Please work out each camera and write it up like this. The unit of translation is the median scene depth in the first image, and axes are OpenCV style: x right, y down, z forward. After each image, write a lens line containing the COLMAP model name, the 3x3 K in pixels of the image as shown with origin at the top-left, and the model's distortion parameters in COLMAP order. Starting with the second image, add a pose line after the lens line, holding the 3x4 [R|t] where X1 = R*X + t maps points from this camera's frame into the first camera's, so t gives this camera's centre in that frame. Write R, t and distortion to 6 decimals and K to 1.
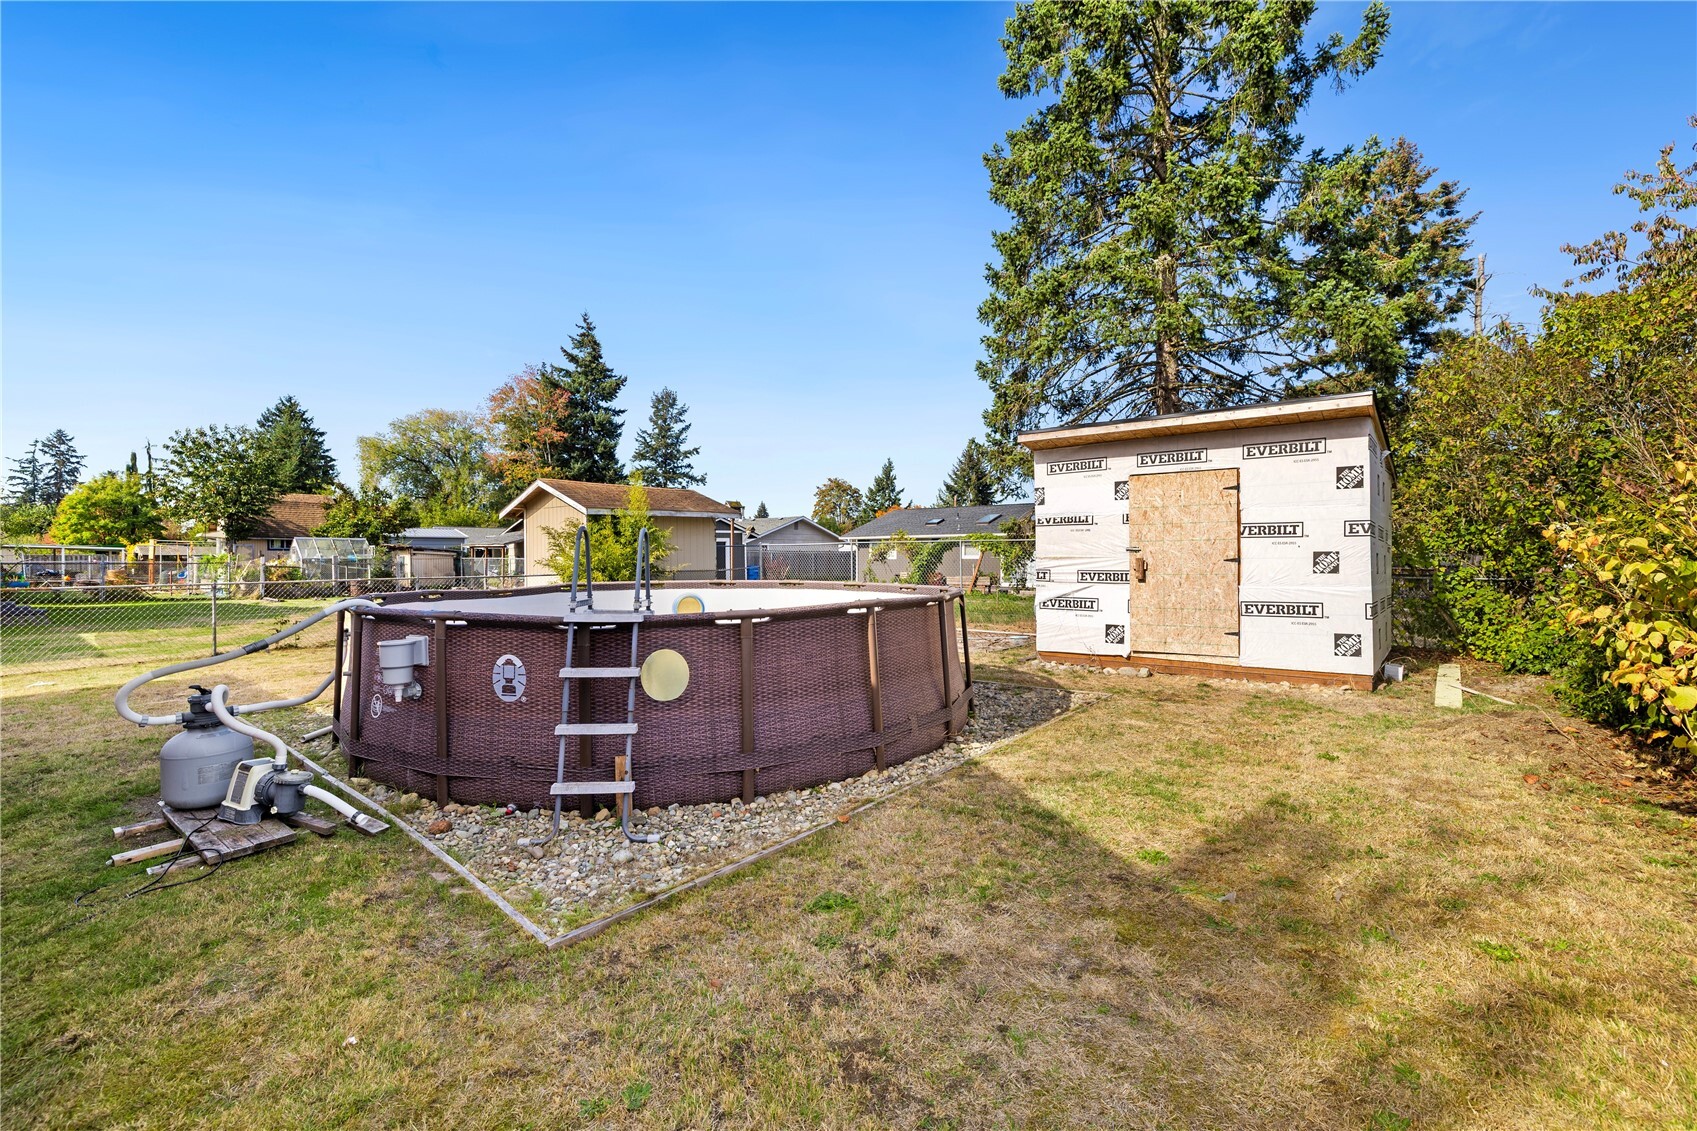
lens RADIAL K [[729.1, 0, 853.6], [0, 729.1, 556.8], [0, 0, 1]] dist [0.001332, 0.000162]
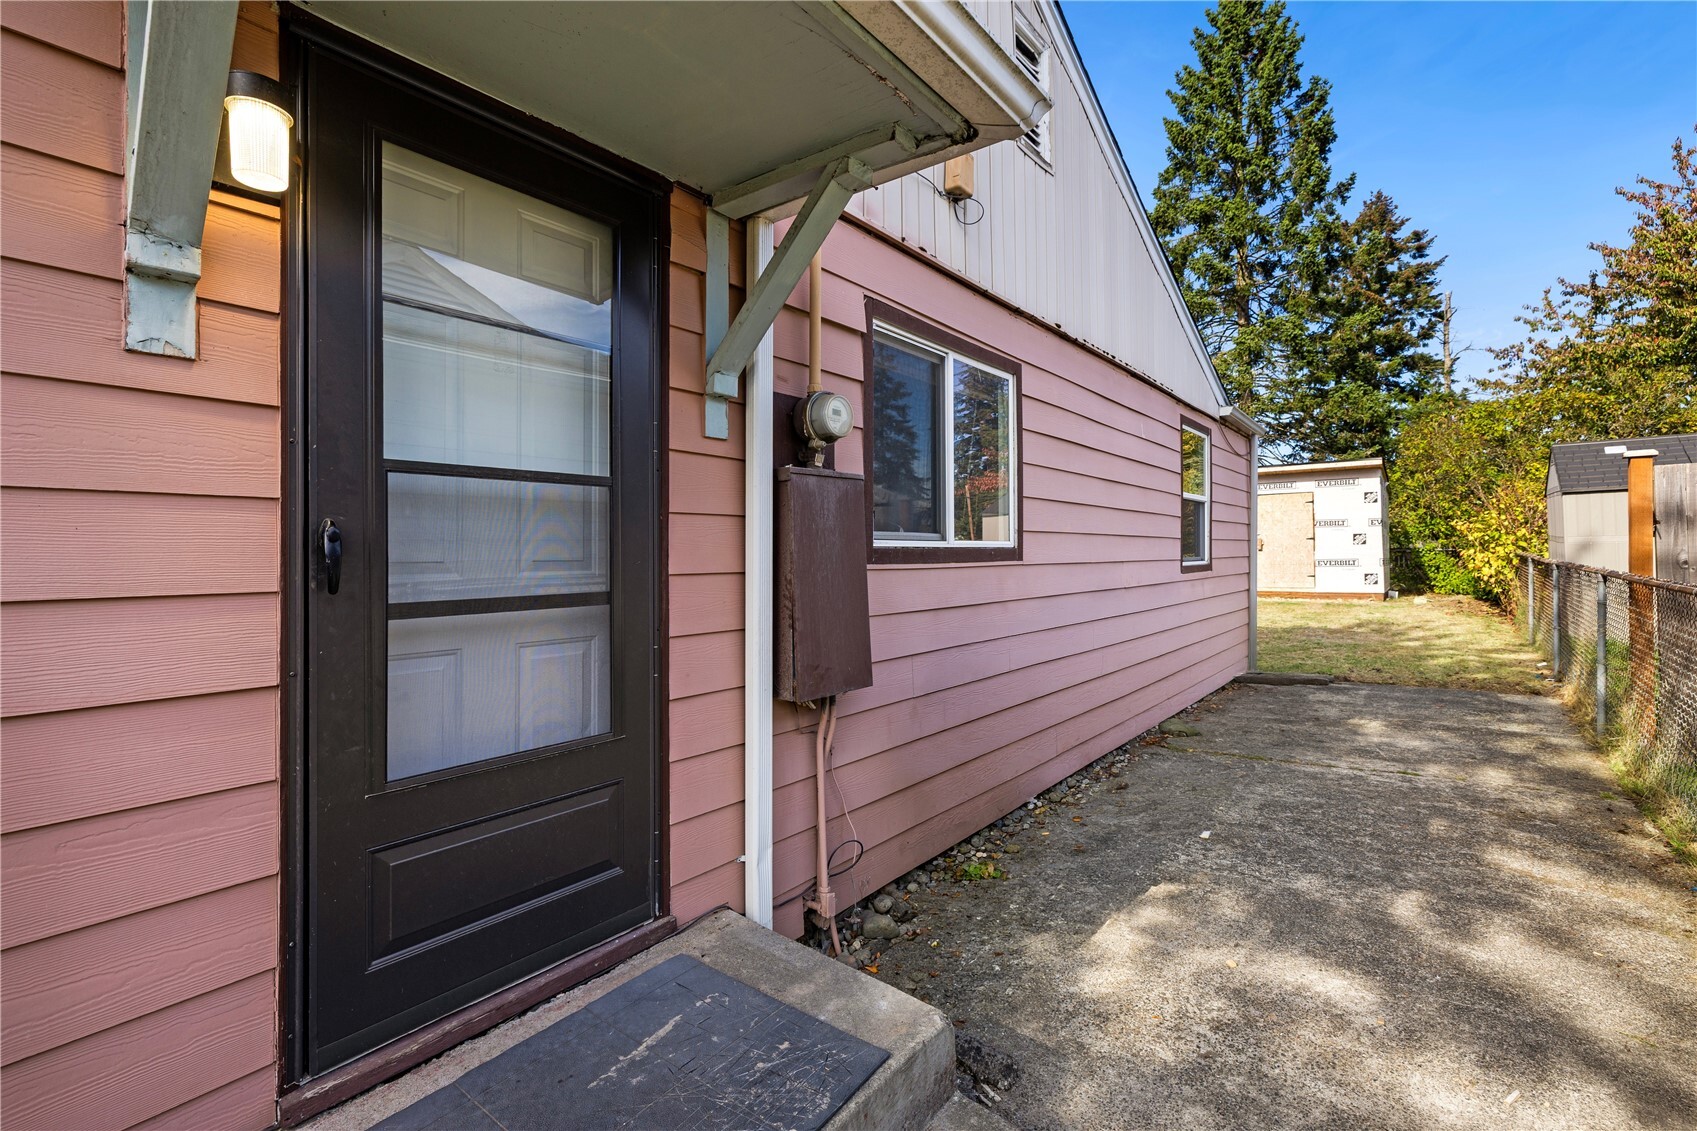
lens RADIAL K [[725.1, 0, 848.0], [0, 725.1, 543.6], [0, 0, 1]] dist [0.001409, 0.000370]
pose [[0.999919, -0.008040, 0.009820, -0.133291], [0.008182, 0.999861, -0.014512, 0.006314], [-0.009702, 0.014591, 0.999846, -0.168587]]
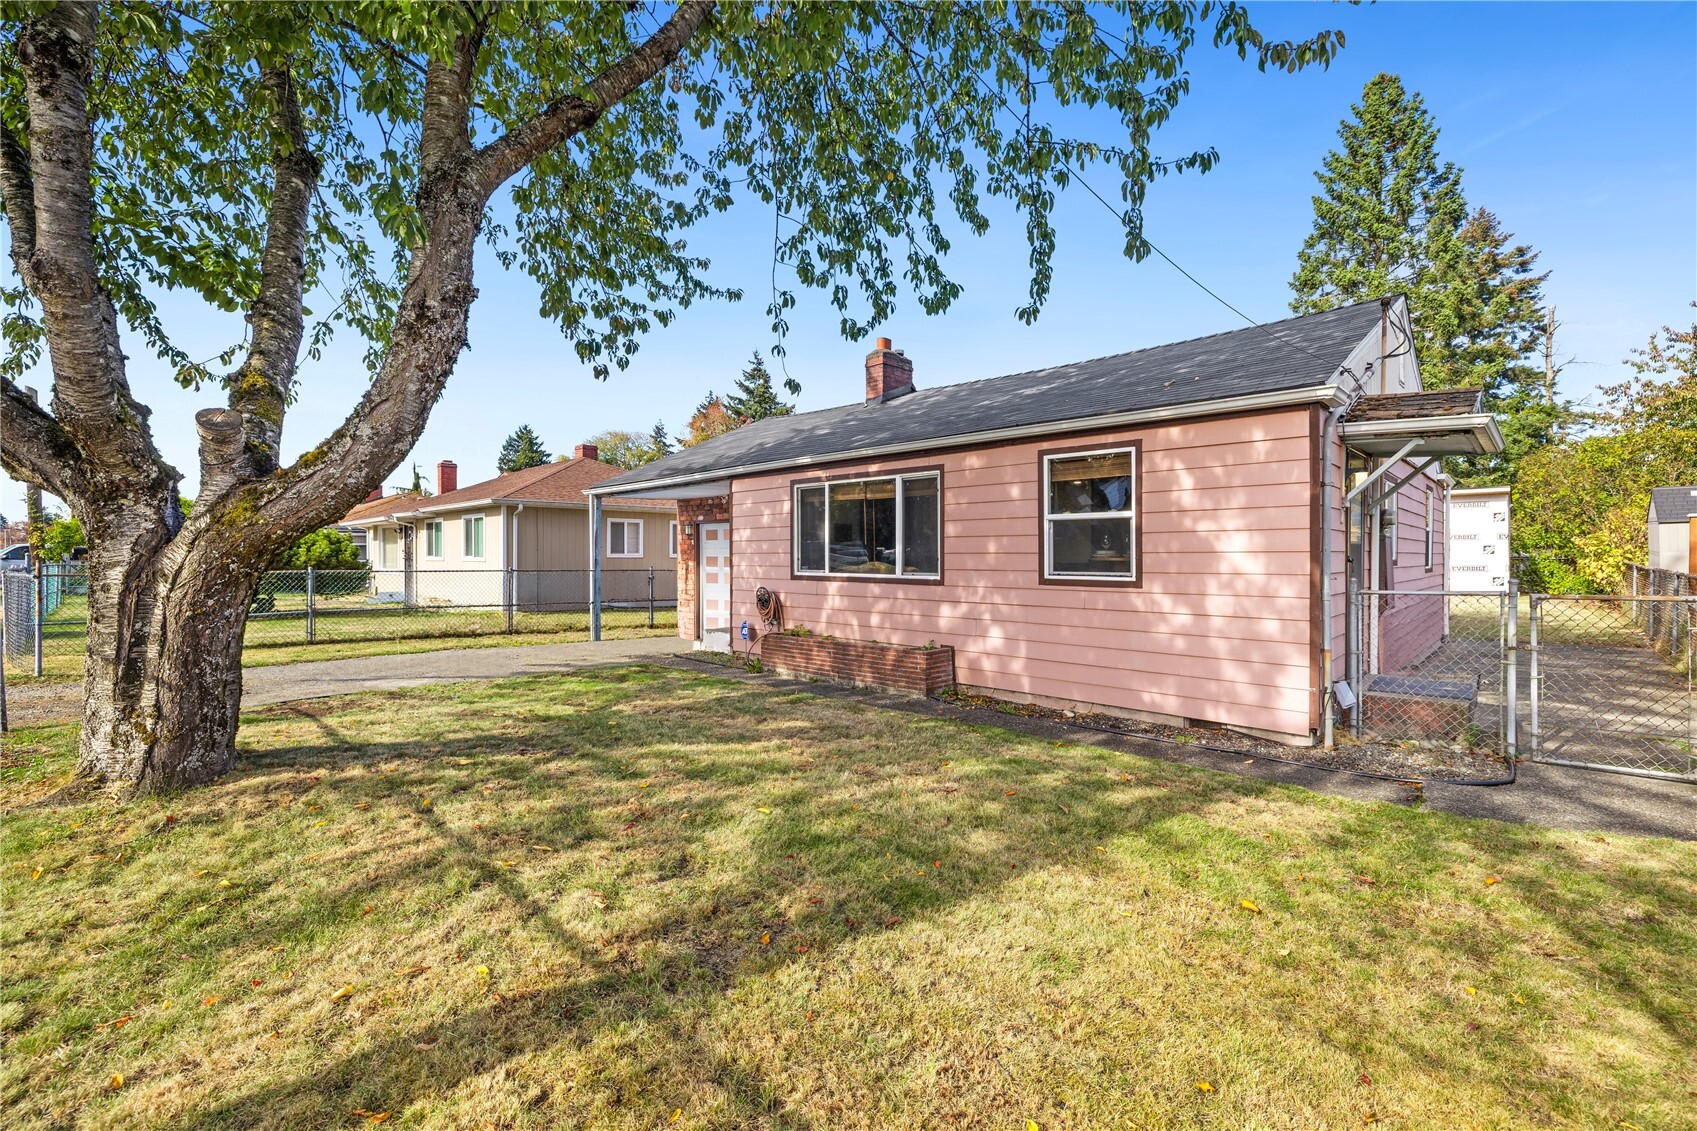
lens RADIAL K [[721.1, 0, 851.2], [0, 721.1, 557.7], [0, 0, 1]] dist [0.001903, -0.000378]
pose [[0.998223, -0.002254, -0.059546, -0.241227], [0.002329, 0.999997, 0.001193, 0.004598], [0.059543, -0.001329, 0.998225, -0.279637]]
